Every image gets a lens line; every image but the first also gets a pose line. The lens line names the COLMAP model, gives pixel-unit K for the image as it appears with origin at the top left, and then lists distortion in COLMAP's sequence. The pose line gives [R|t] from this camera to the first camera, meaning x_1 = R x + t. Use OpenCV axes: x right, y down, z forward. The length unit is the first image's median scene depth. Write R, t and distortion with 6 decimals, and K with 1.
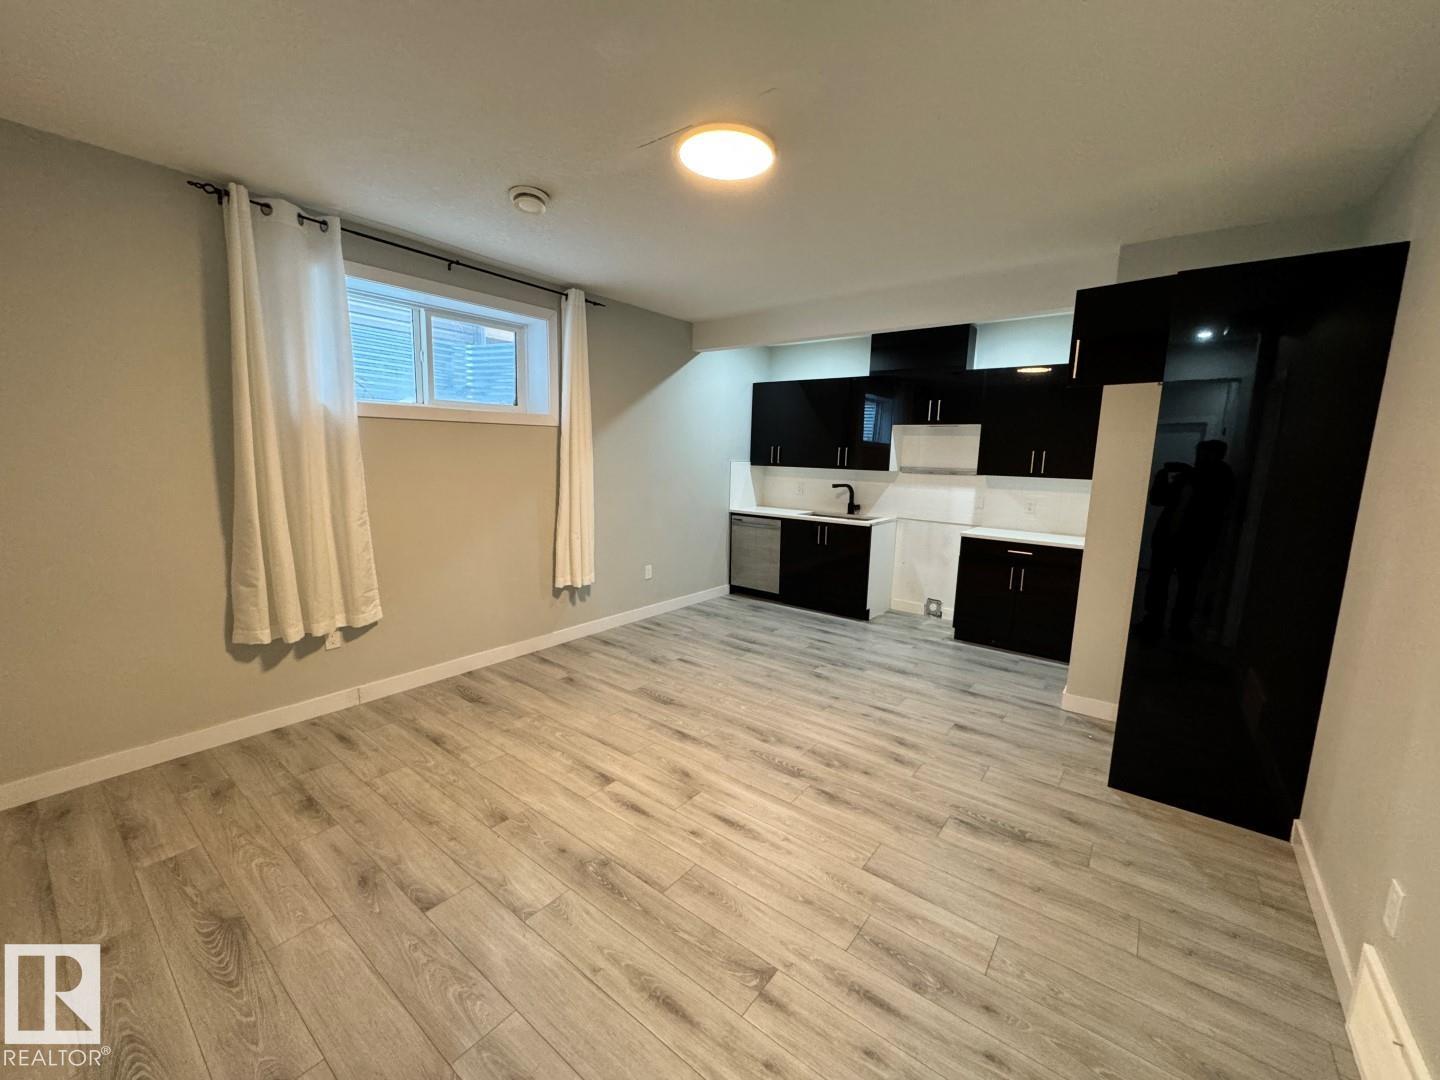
lens RADIAL K [[572.8, 0, 719.7], [0, 572.8, 547.7], [0, 0, 1]] dist [-0.001135, -0.000726]
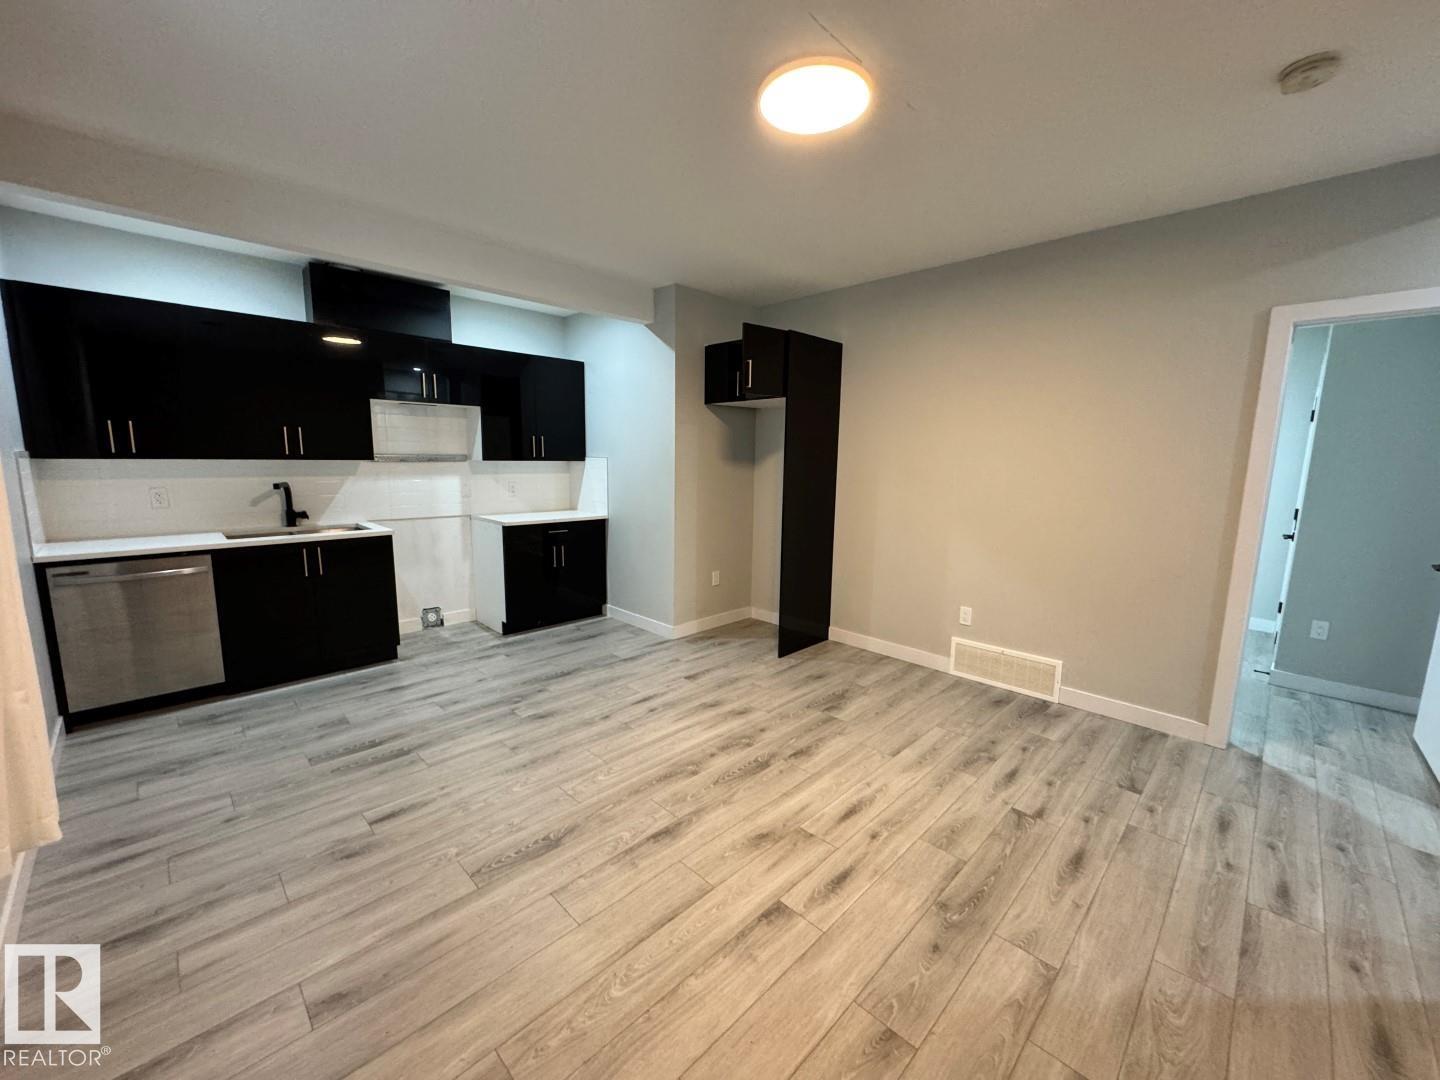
lens RADIAL K [[572.8, 0, 720.4], [0, 572.8, 548.0], [0, 0, 1]] dist [-0.001135, -0.000726]
pose [[0.122050, -0.183376, 0.975437, -0.649242], [0.147899, 0.975172, 0.164820, -0.123749], [-0.981443, 0.124149, 0.146141, 0.730996]]
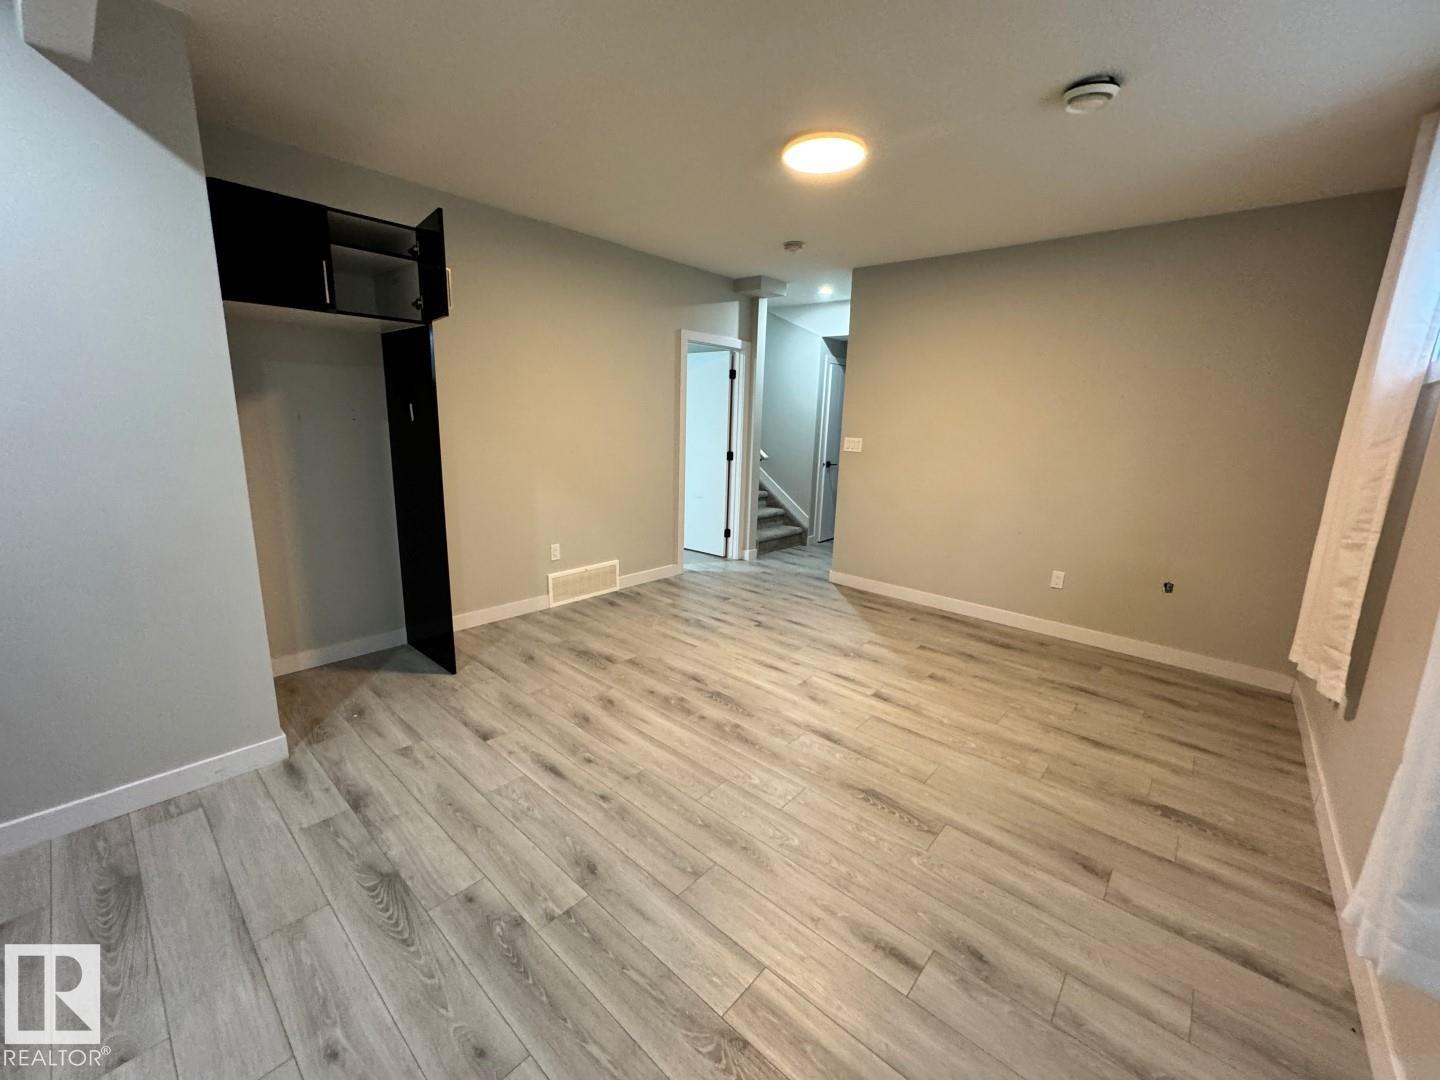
lens RADIAL K [[572.8, 0, 719.1], [0, 572.8, 543.7], [0, 0, 1]] dist [-0.001135, -0.000726]
pose [[-0.996176, -0.070219, 0.051990, 0.073027], [-0.045882, 0.926832, 0.372663, -0.248642], [-0.074354, 0.368852, -0.926509, 1.604886]]
